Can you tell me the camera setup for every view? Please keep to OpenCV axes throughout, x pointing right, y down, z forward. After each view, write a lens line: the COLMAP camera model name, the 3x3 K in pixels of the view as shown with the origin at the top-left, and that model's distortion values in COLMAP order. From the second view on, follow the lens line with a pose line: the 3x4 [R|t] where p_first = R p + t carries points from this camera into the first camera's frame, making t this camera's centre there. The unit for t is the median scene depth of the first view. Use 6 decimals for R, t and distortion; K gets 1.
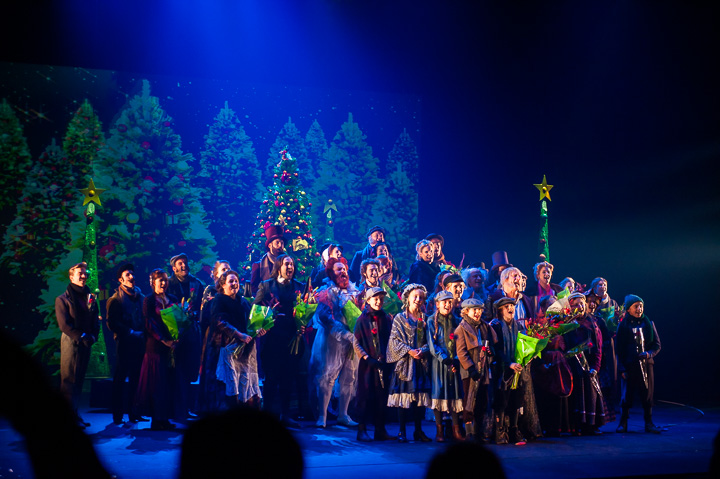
lens RADIAL K [[1334.8, 0, 365.8], [0, 1334.8, 239.1], [0, 0, 1]] dist [0.090174, 0.000000]
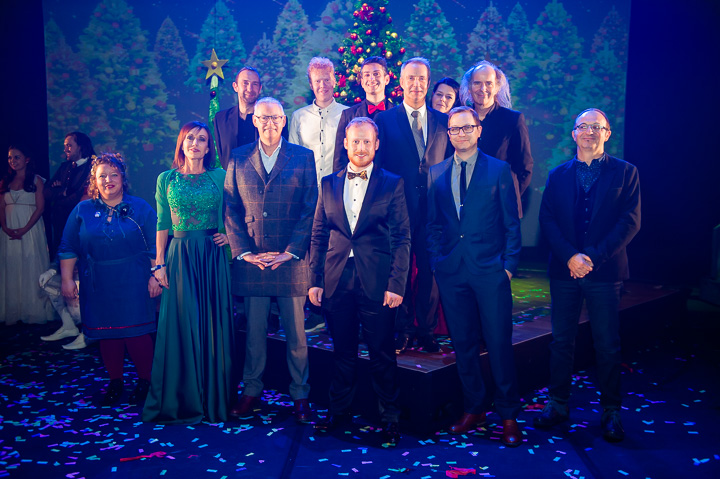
lens RADIAL K [[722.2, 0, 355.5], [0, 722.2, 244.2], [0, 0, 1]] dist [0.040736, 0.000000]
pose [[0.931033, 0.031512, -0.363571, 0.056320], [0.019571, 0.990520, 0.135970, 0.016954], [0.364409, -0.133708, 0.921590, 0.423502]]
